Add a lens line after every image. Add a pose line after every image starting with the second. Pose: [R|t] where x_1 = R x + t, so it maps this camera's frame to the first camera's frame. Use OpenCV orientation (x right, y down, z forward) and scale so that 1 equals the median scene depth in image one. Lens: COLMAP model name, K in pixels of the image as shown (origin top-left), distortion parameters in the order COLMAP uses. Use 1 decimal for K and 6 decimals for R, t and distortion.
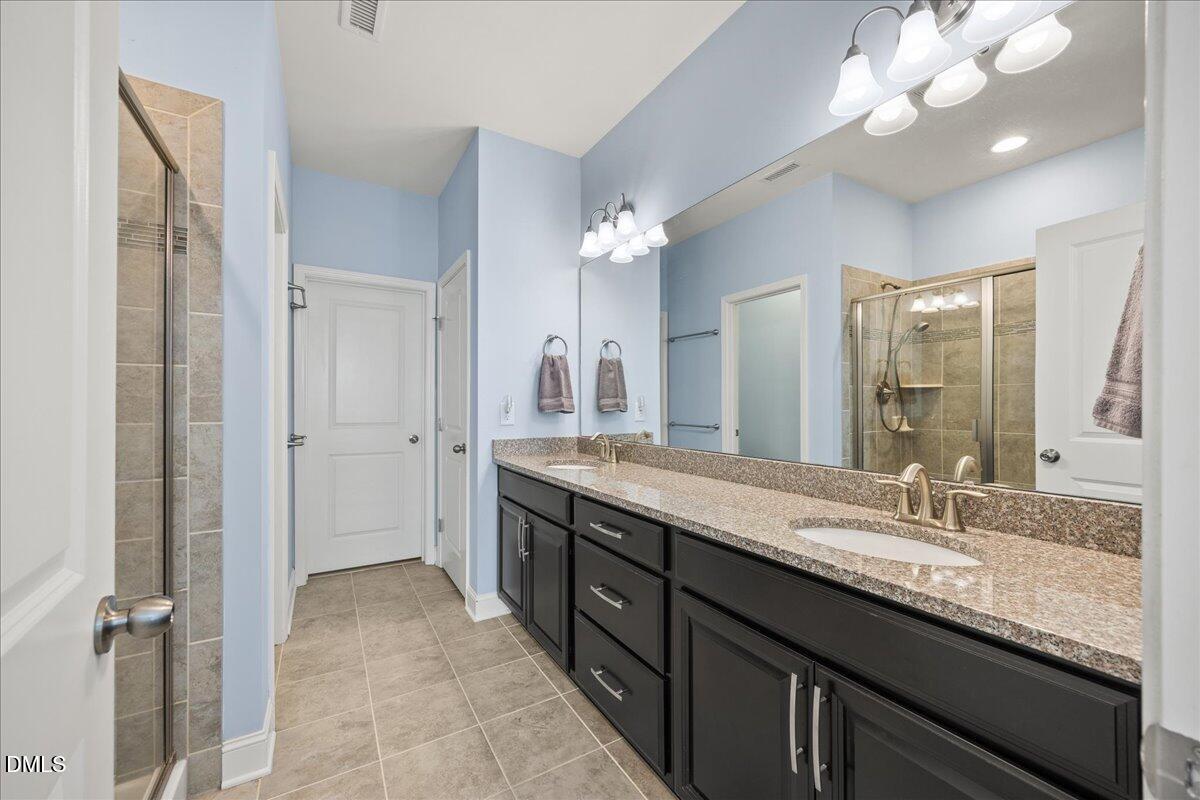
lens RADIAL K [[460.7, 0, 598.4], [0, 460.7, 404.2], [0, 0, 1]] dist [-0.000391, 0.000136]
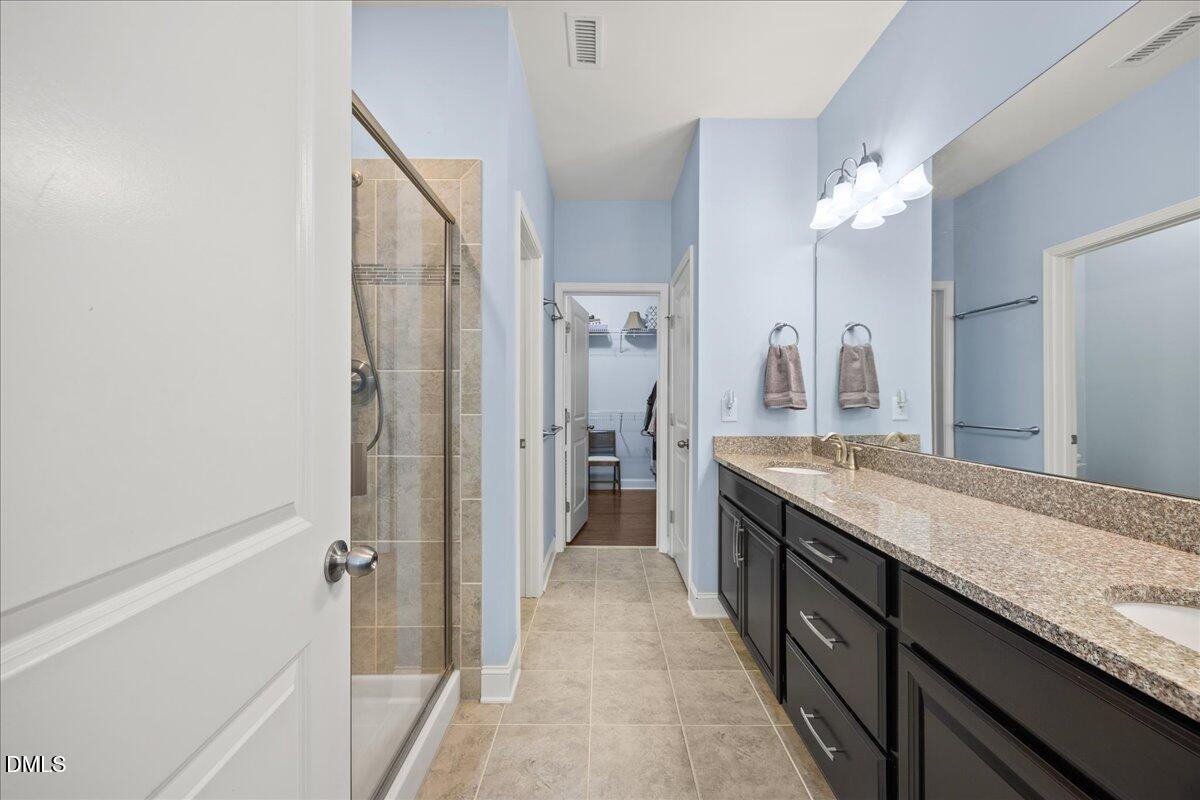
lens RADIAL K [[455.4, 0, 601.3], [0, 455.4, 402.3], [0, 0, 1]] dist [0.000438, -0.000001]
pose [[0.856989, 0.001001, -0.515333, 0.095022], [0.001544, 0.999989, 0.004510, 0.001500], [0.515332, -0.004660, 0.856978, 0.080739]]
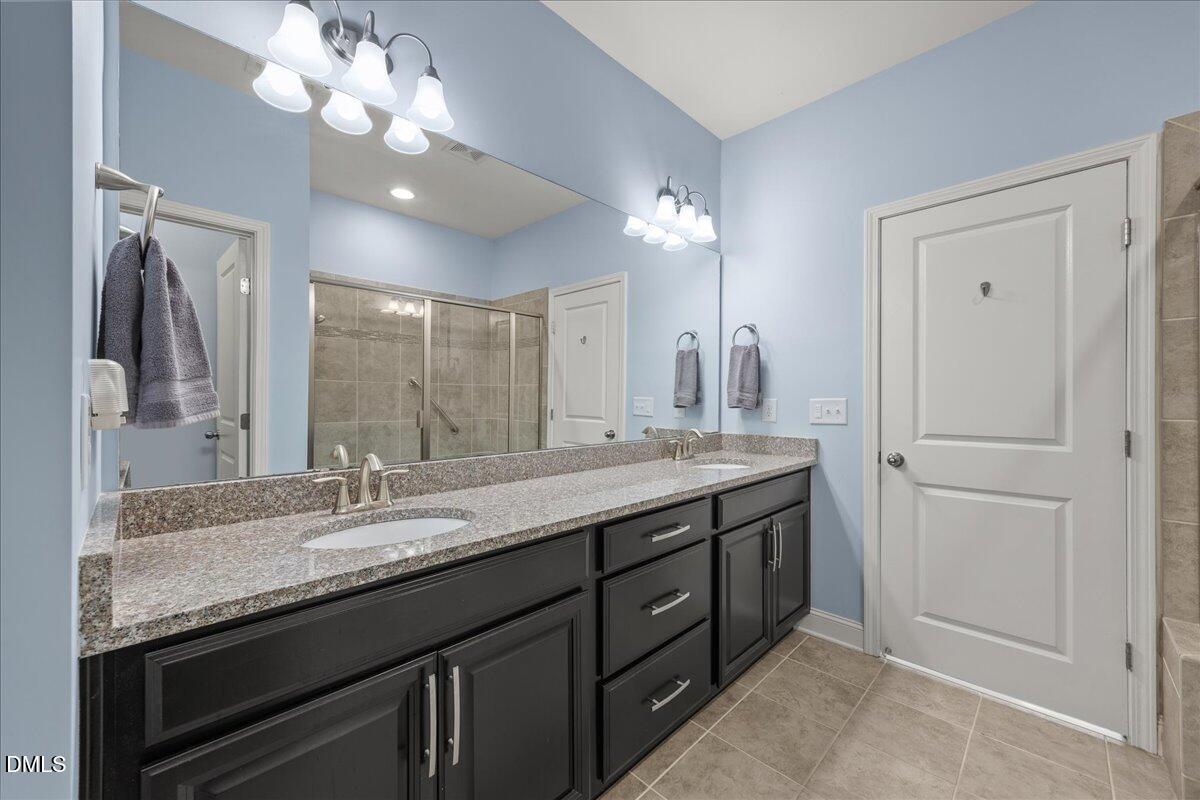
lens RADIAL K [[463.6, 0, 602.3], [0, 463.6, 395.1], [0, 0, 1]] dist [0.001709, 0.000514]
pose [[-0.248954, 0.004881, 0.968503, -0.772097], [-0.004062, 0.999973, -0.006084, -0.003445], [-0.968507, -0.005449, -0.248928, 1.215453]]
